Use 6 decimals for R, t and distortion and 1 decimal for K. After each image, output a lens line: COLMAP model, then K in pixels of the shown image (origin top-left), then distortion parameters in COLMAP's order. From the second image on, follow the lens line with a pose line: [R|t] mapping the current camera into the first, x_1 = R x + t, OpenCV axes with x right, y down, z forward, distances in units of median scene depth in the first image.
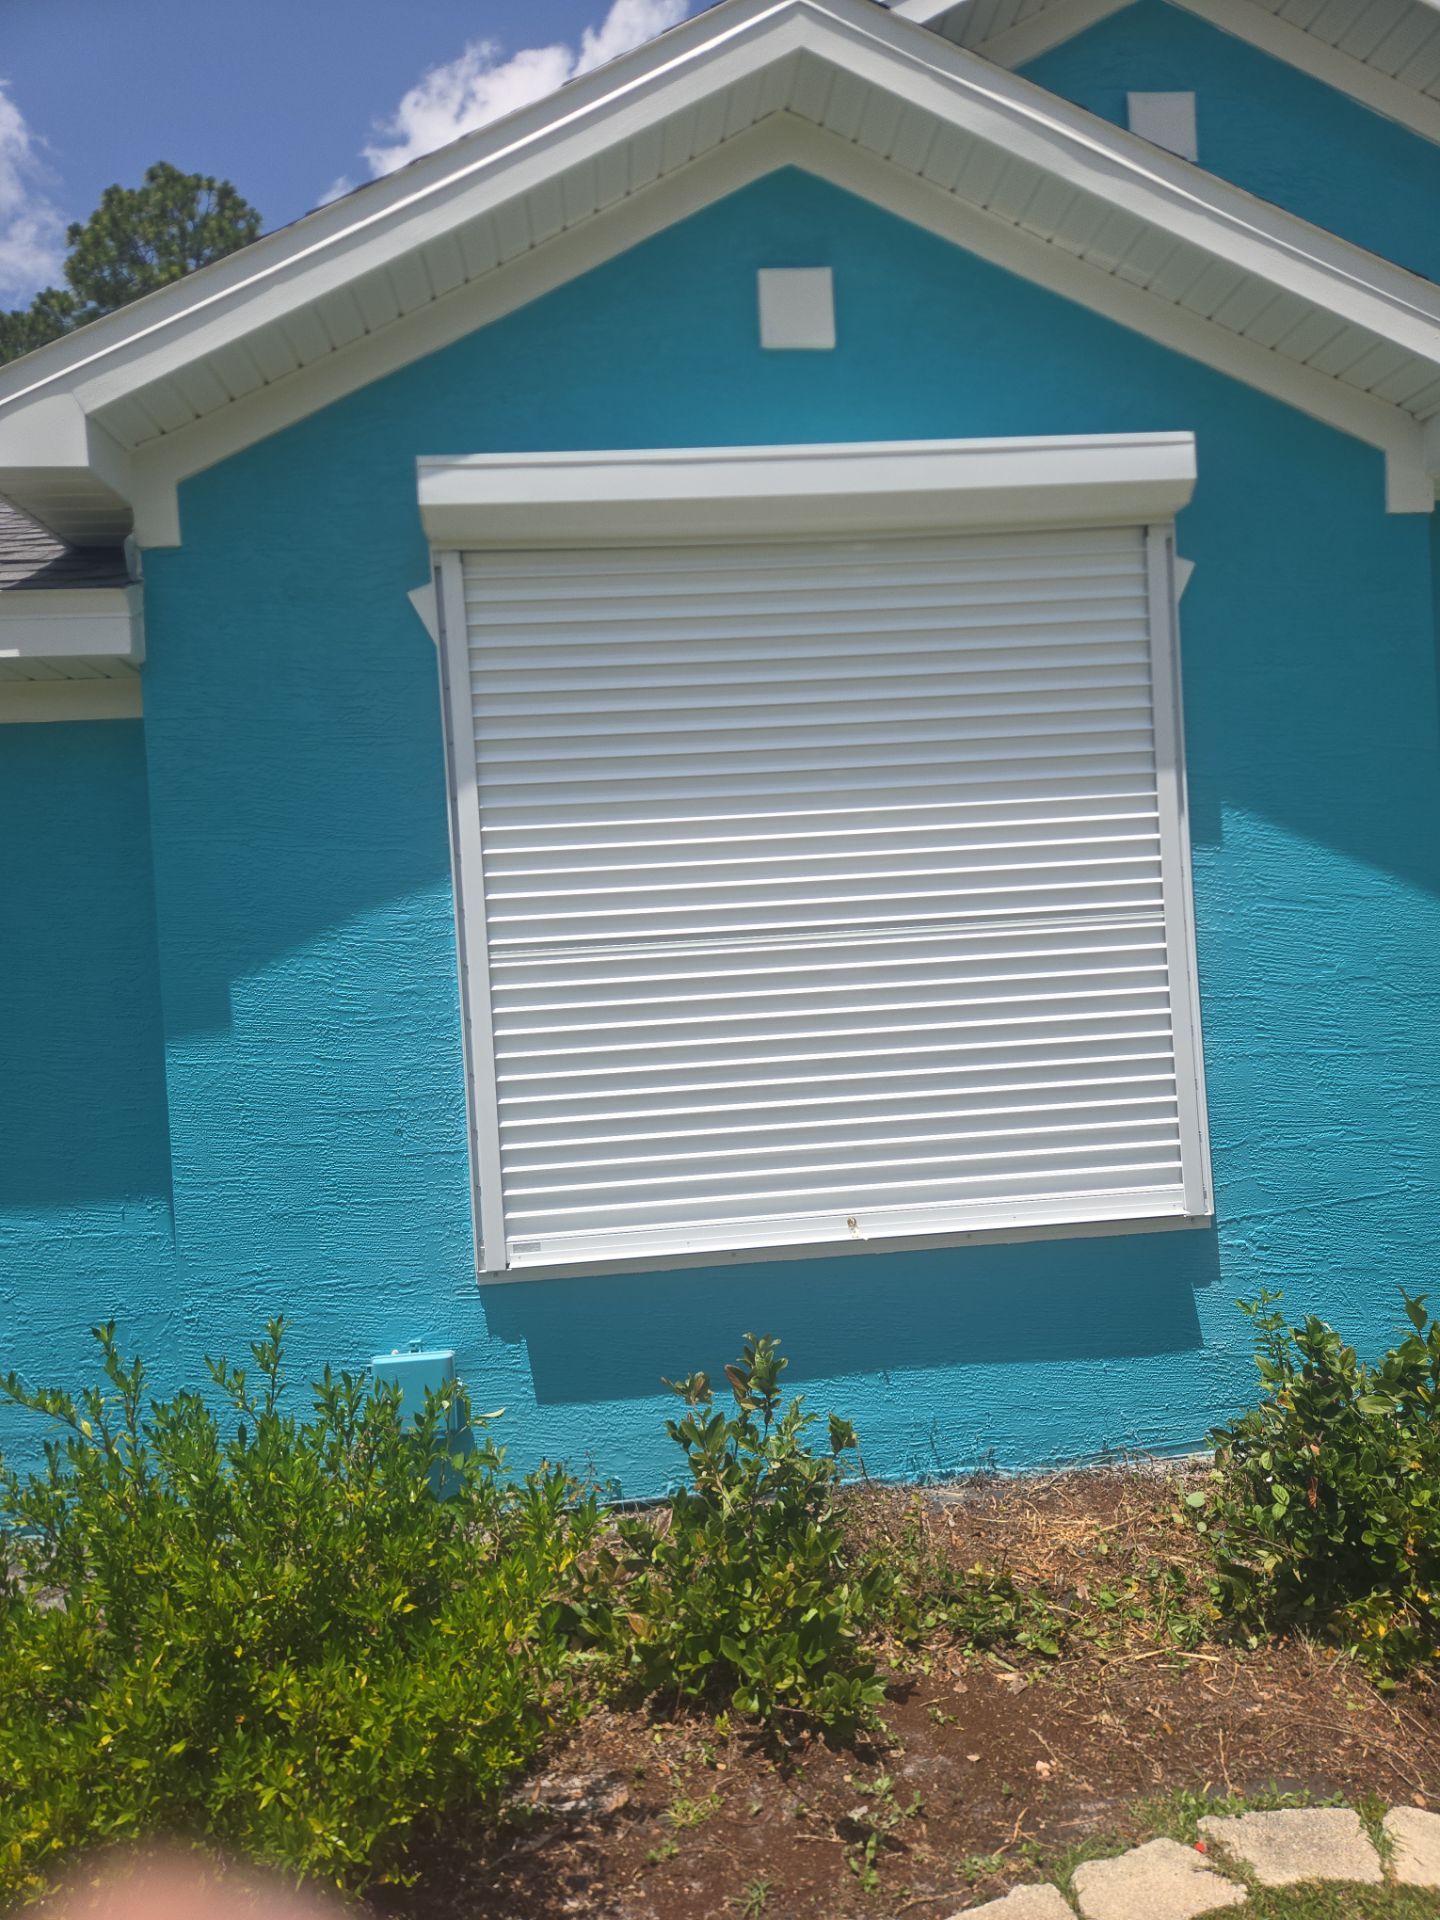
lens RADIAL K [[1317.2, 0, 711.5], [0, 1317.2, 954.9], [0, 0, 1]] dist [0.066606, -0.063766]
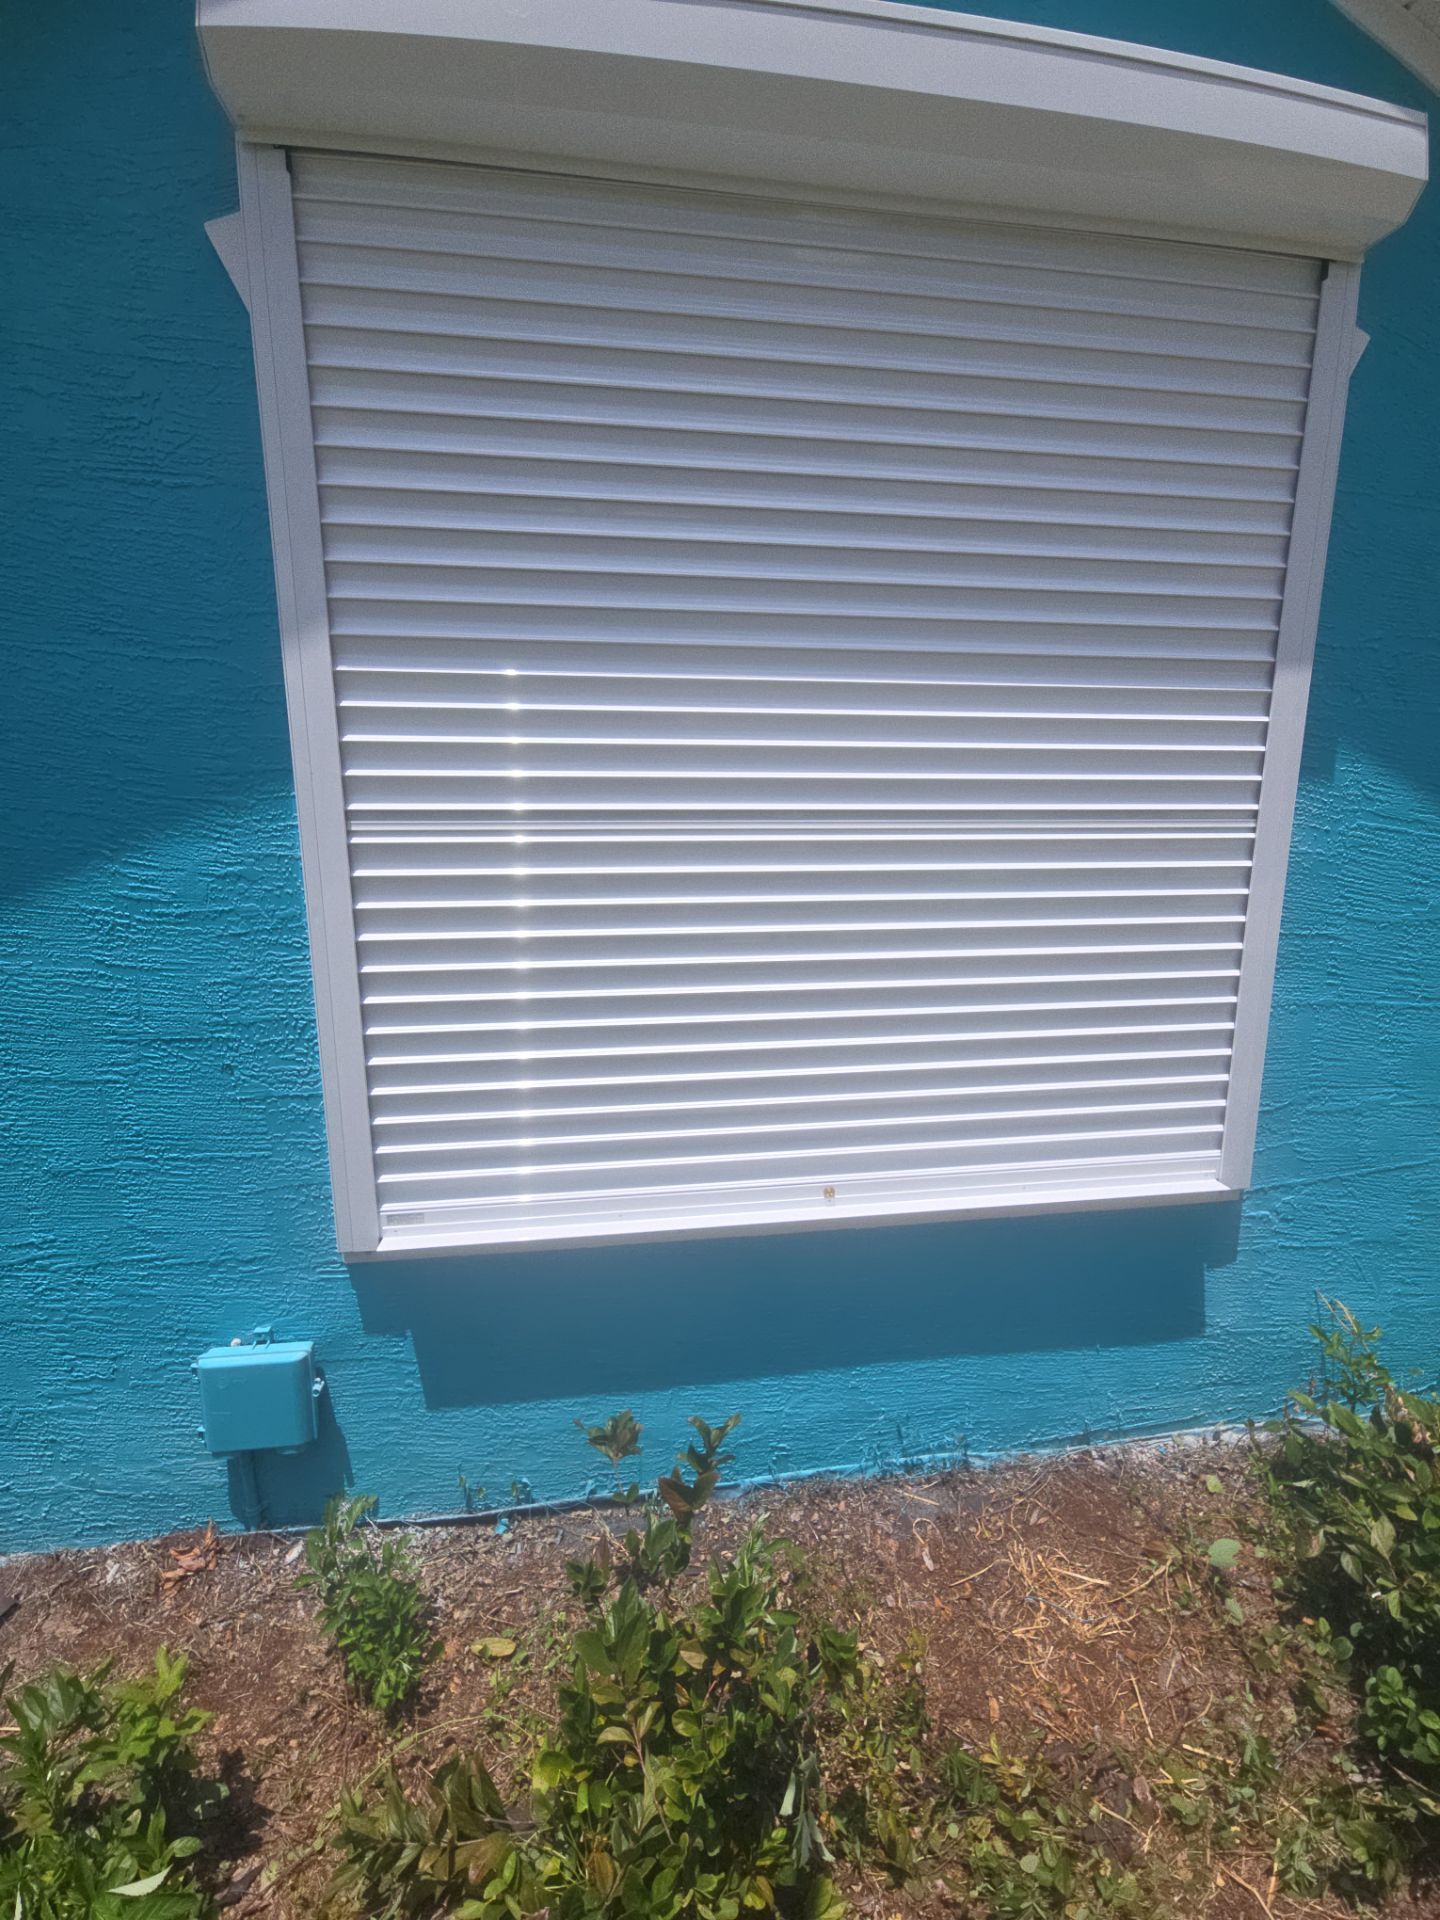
lens RADIAL K [[777.8, 0, 720.0], [0, 777.8, 960.0], [0, 0, 1]] dist [-0.001353, -0.000626]
pose [[0.996689, 0.048563, 0.065207, 0.002275], [-0.058852, 0.984283, 0.166506, -0.011481], [-0.056096, -0.169792, 0.983882, 0.573465]]
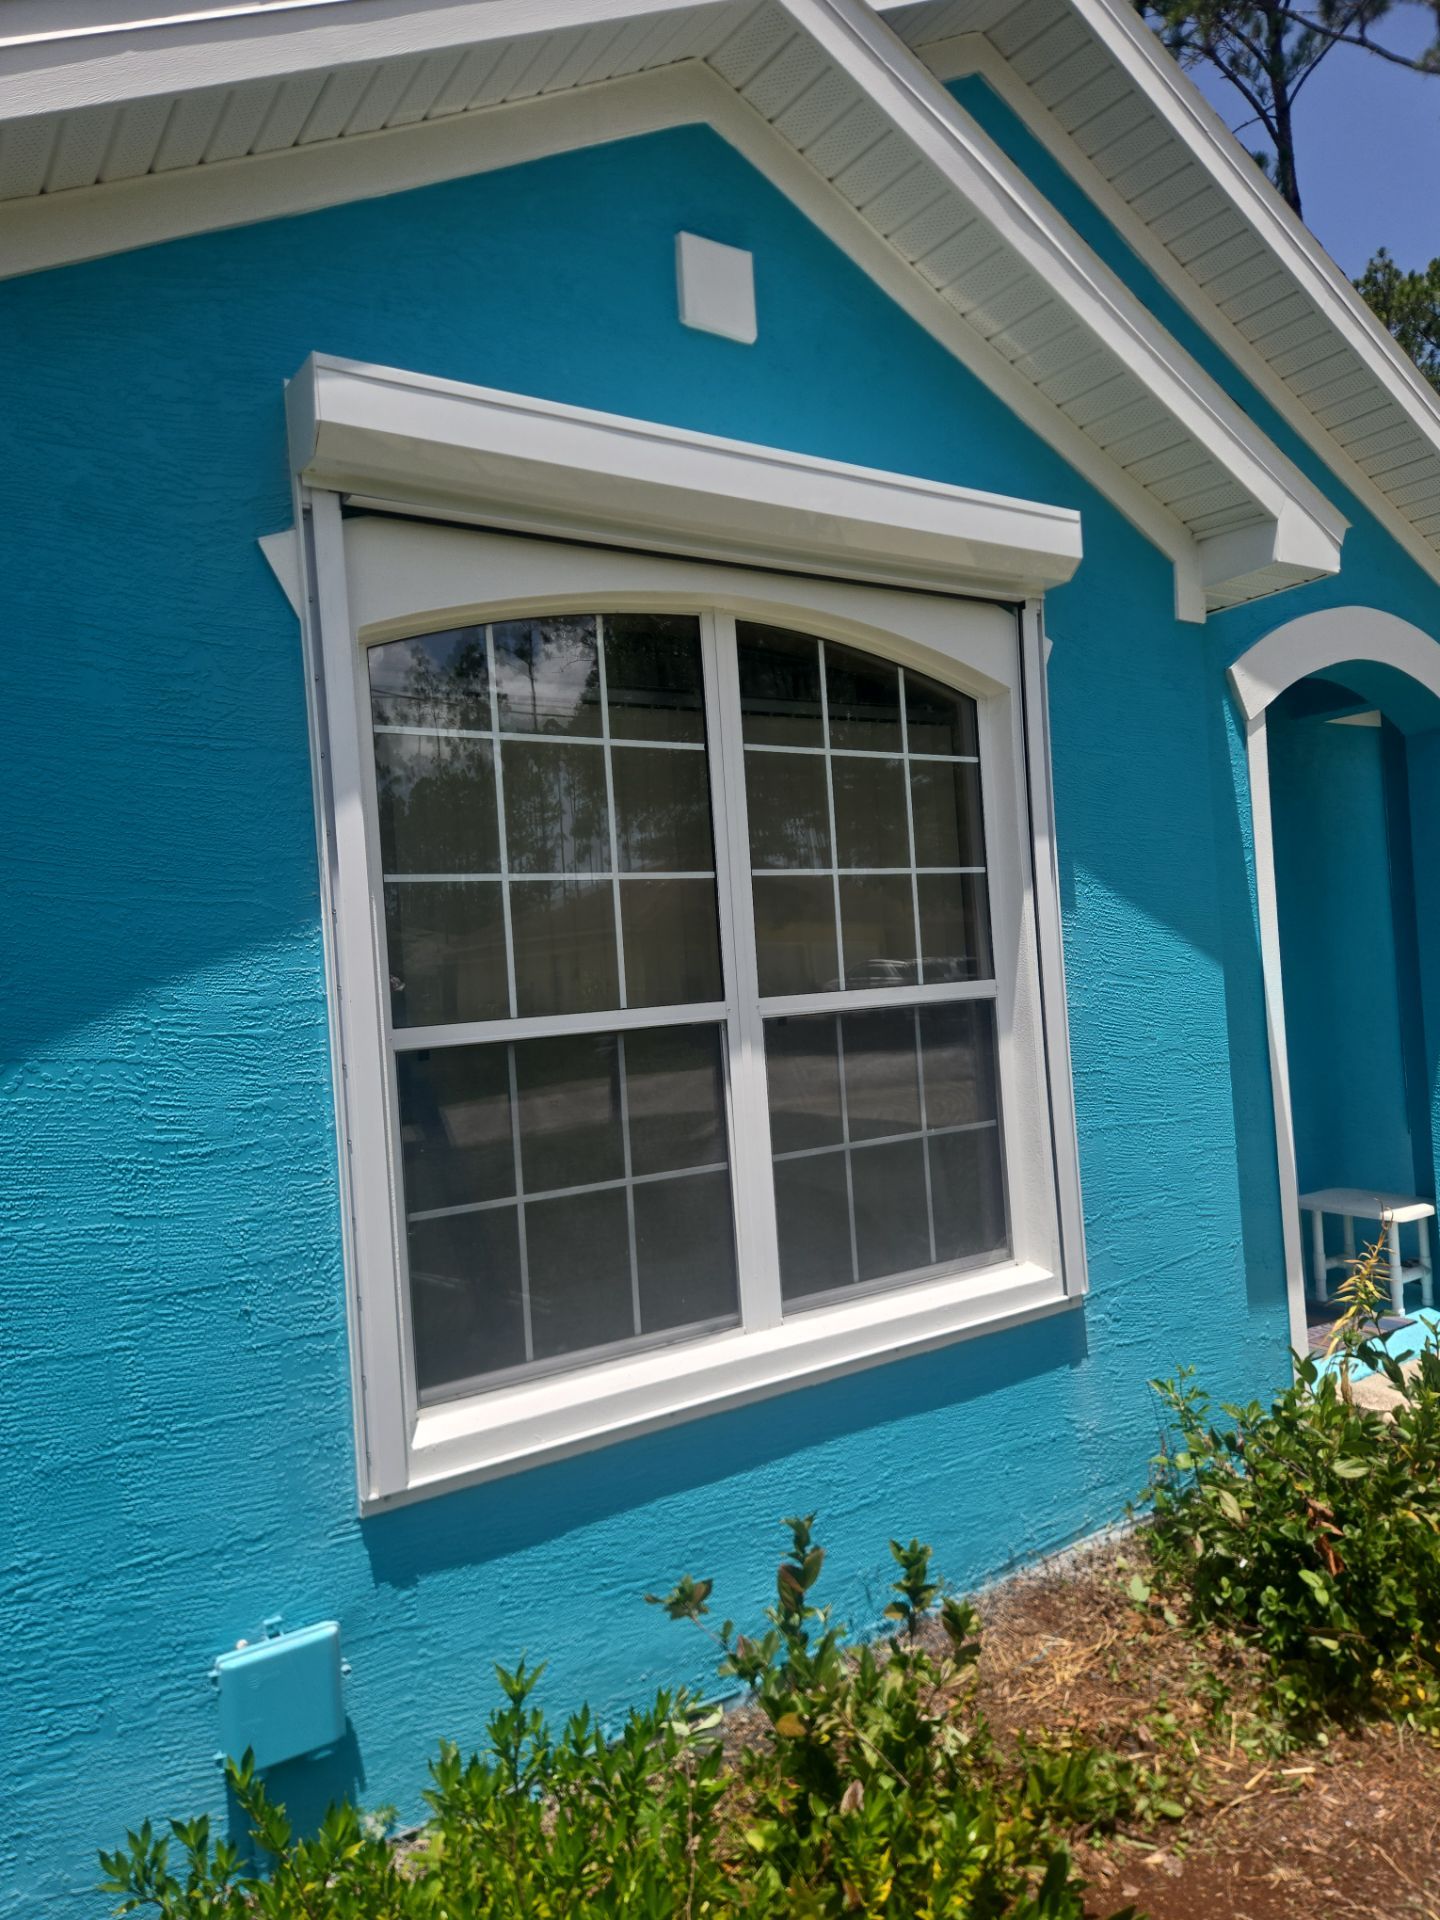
lens RADIAL K [[1332.4, 0, 729.6], [0, 1332.4, 966.2], [0, 0, 1]] dist [0.060575, -0.052744]
pose [[0.867016, 0.004089, 0.498263, -0.365401], [0.016404, 0.999190, -0.036745, -0.016248], [-0.498010, 0.040032, 0.866247, 0.264316]]
